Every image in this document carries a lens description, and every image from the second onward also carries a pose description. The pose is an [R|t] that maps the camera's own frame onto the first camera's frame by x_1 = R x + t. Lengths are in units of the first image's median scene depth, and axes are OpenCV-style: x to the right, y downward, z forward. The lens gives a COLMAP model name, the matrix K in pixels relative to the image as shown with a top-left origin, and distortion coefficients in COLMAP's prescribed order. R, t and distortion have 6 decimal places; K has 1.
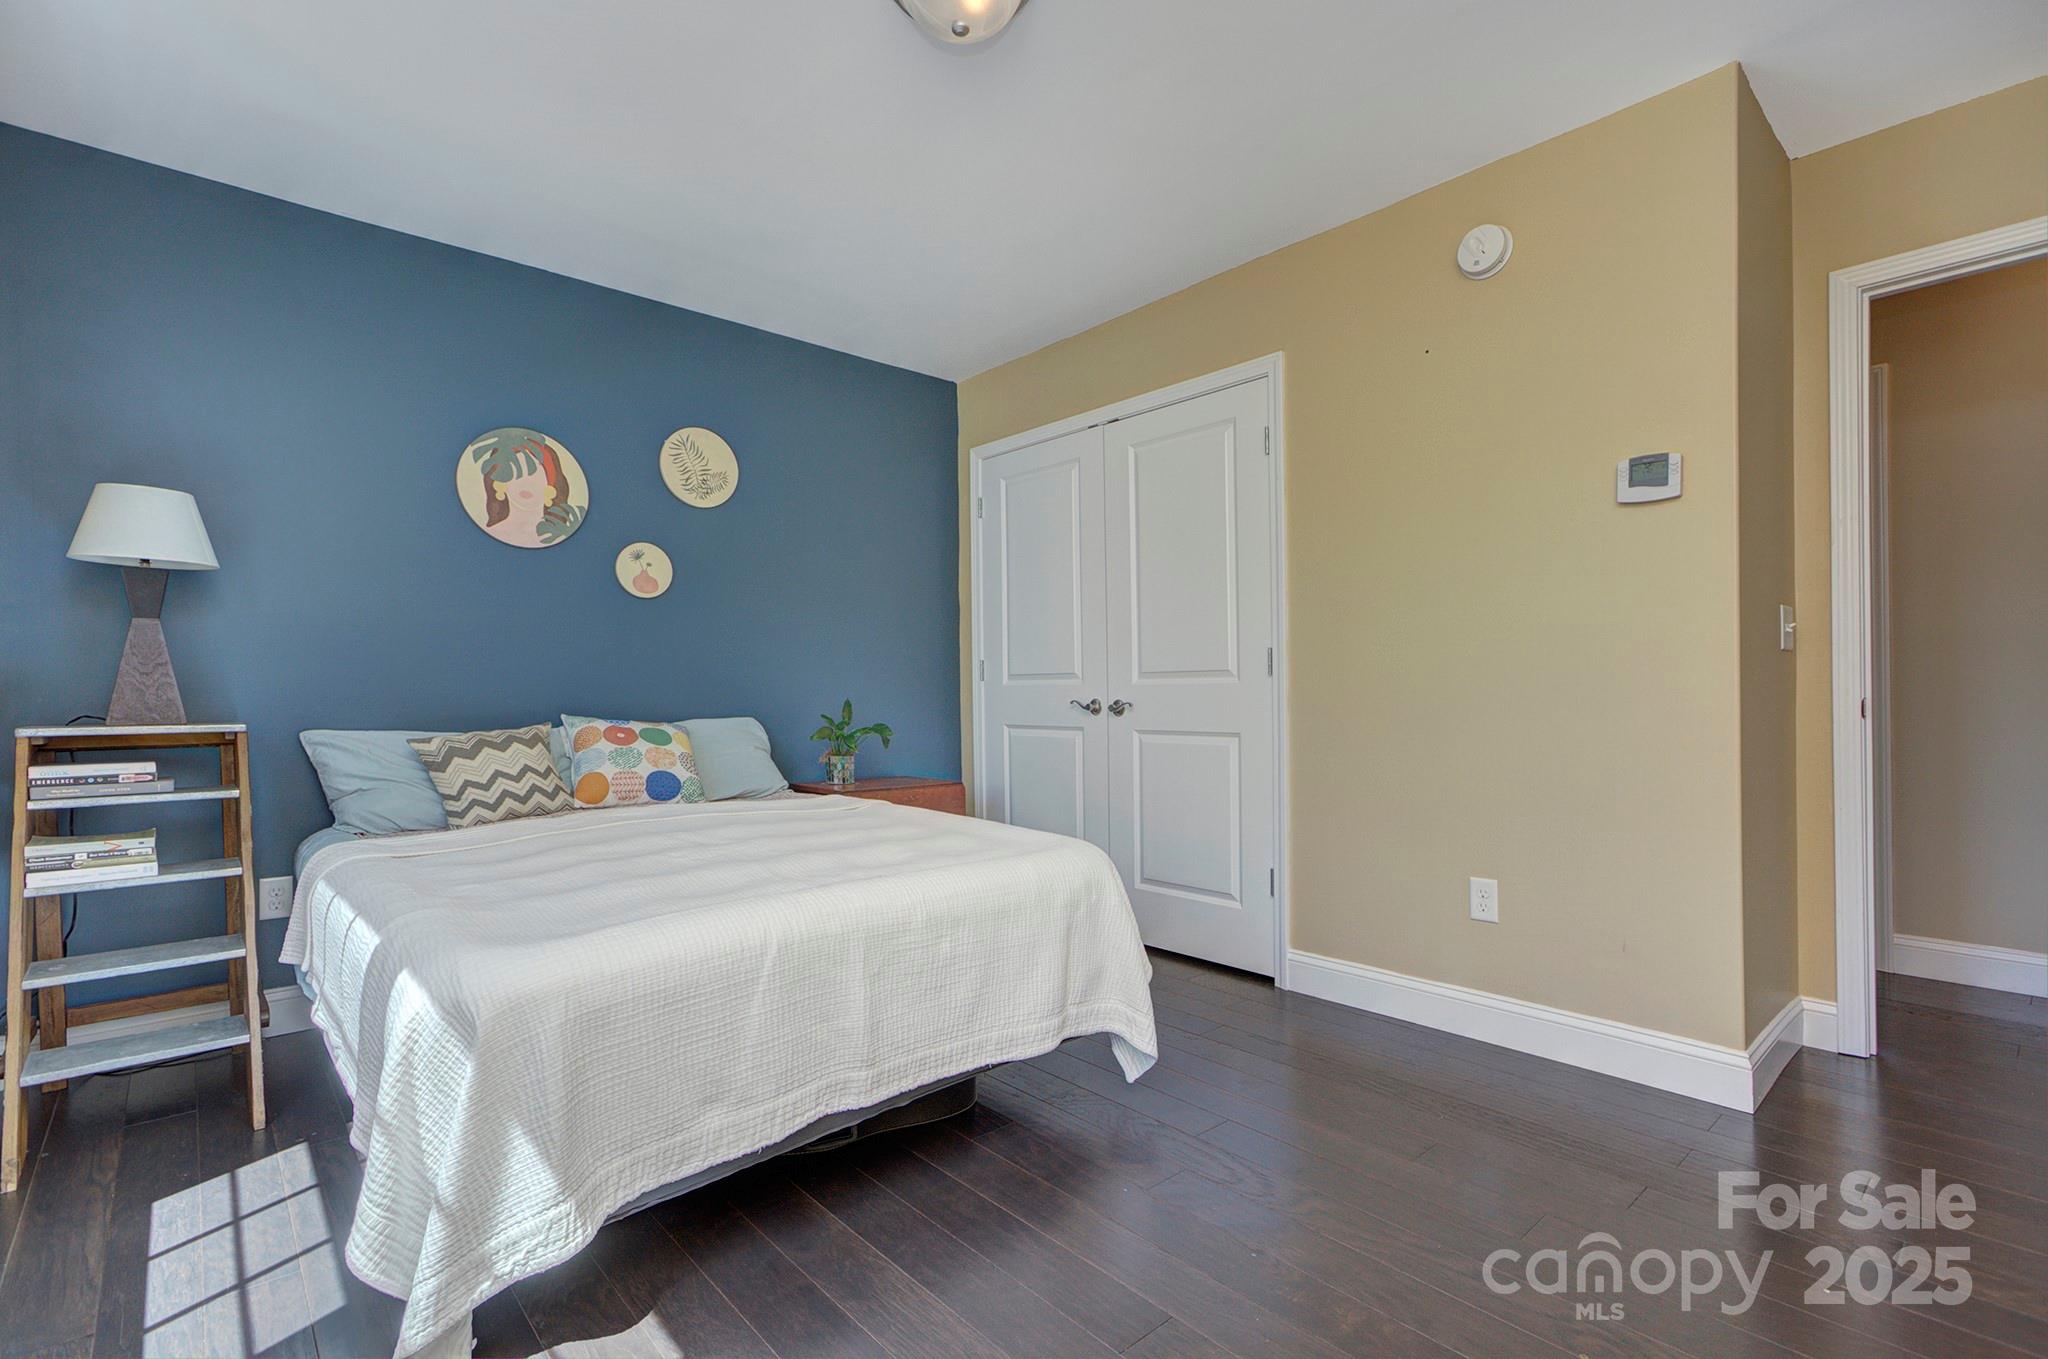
lens RADIAL K [[938.5, 0, 1022.6], [0, 938.5, 690.7], [0, 0, 1]] dist [0.004354, 0.000184]
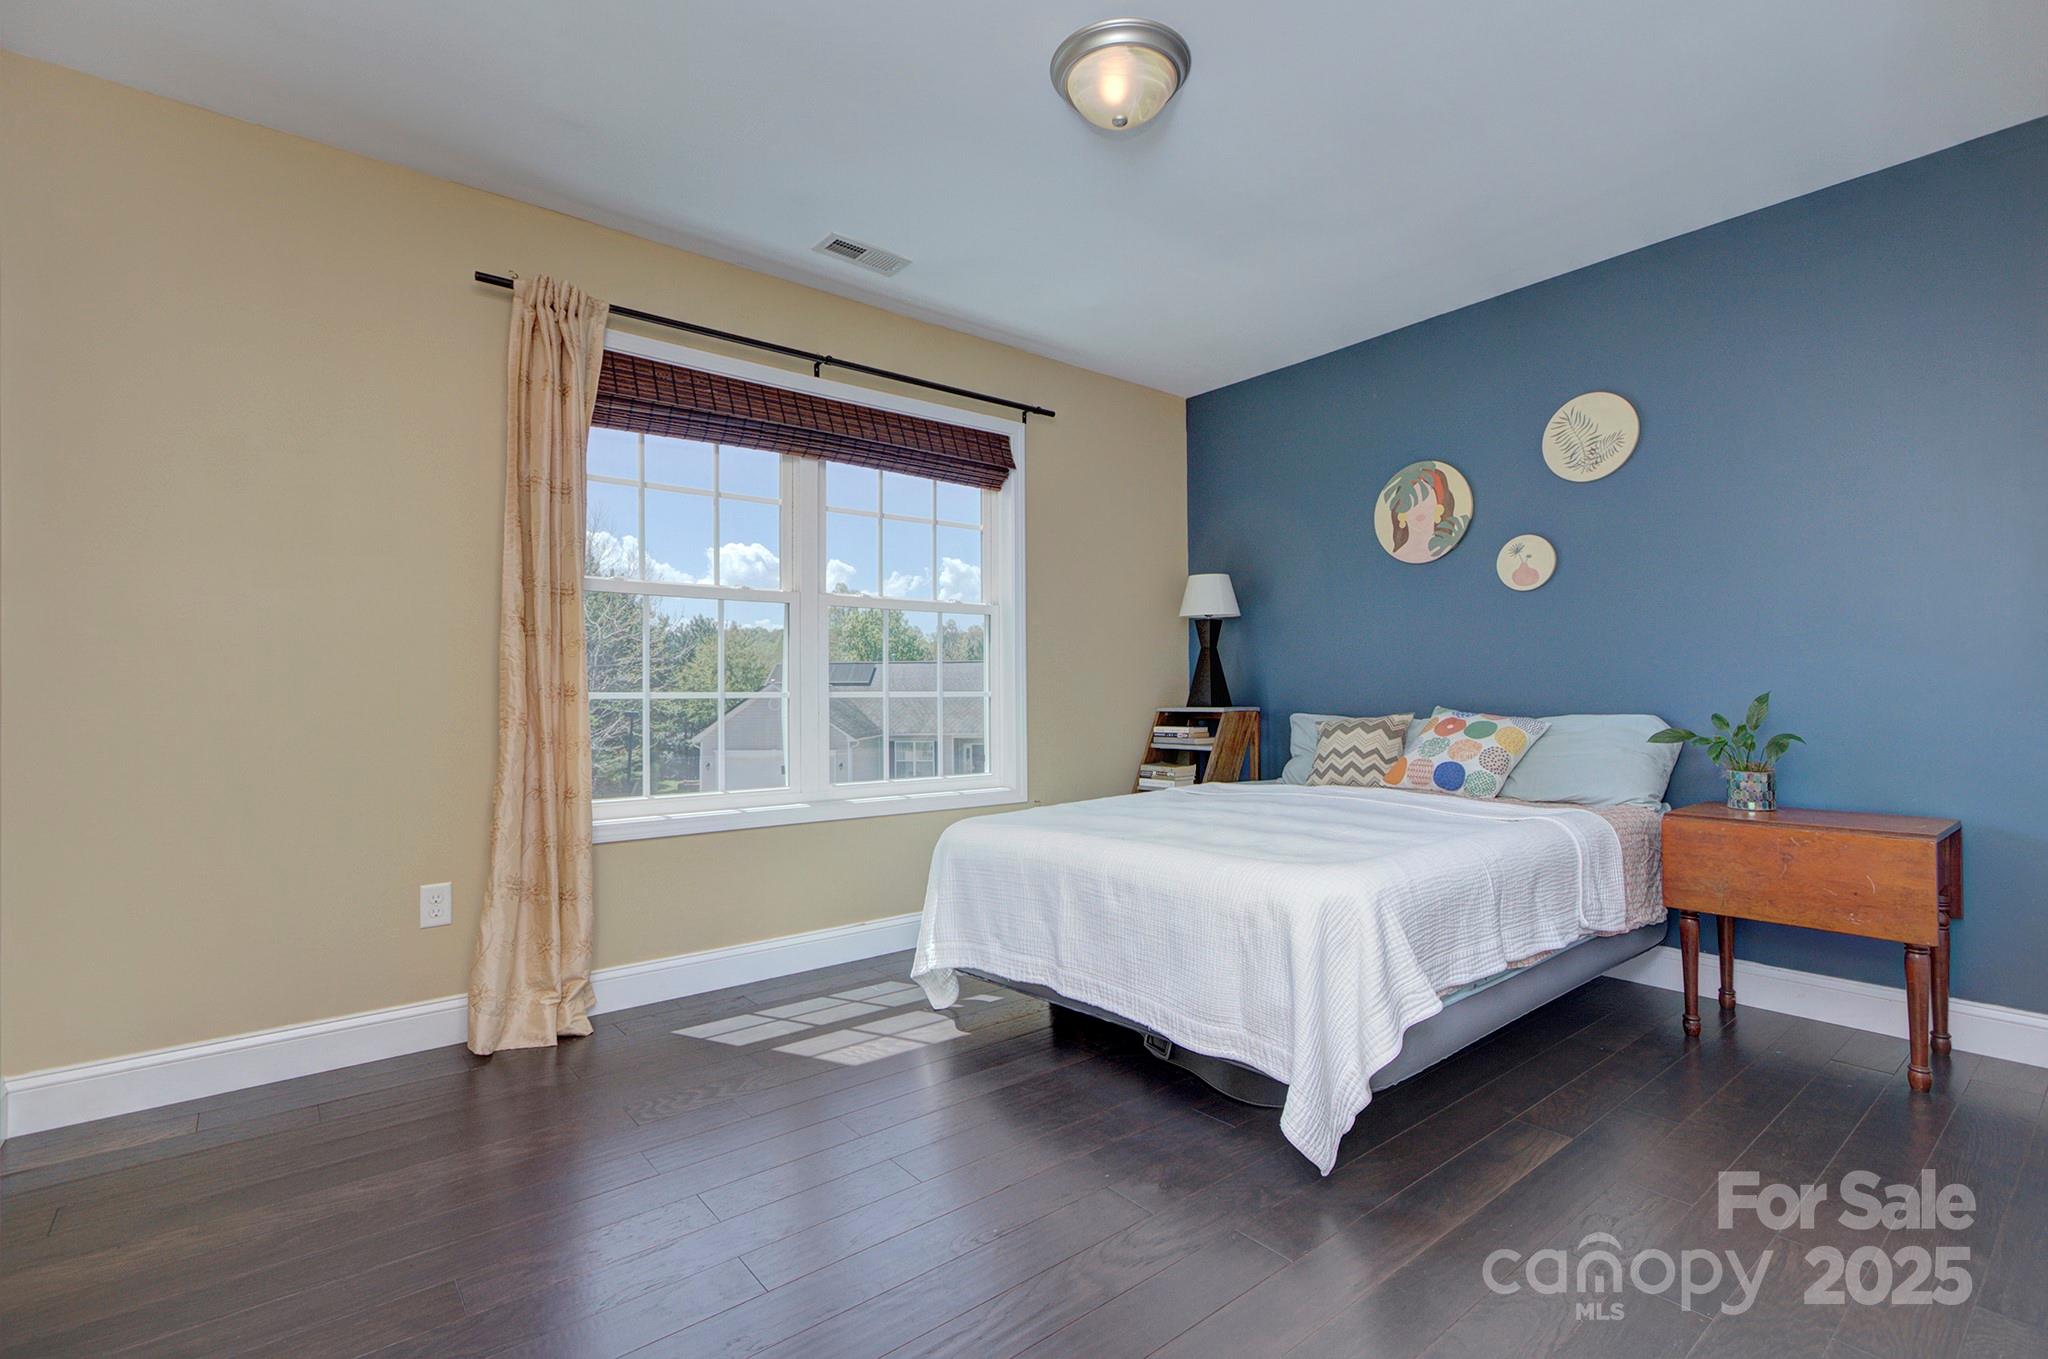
lens RADIAL K [[938.5, 0, 1022.3], [0, 938.5, 678.5], [0, 0, 1]] dist [0.004354, 0.000184]
pose [[-0.051423, -0.014376, -0.998573, 0.662670], [0.008497, 0.999854, -0.014832, 0.004161], [0.998641, -0.009248, -0.051293, 0.564381]]
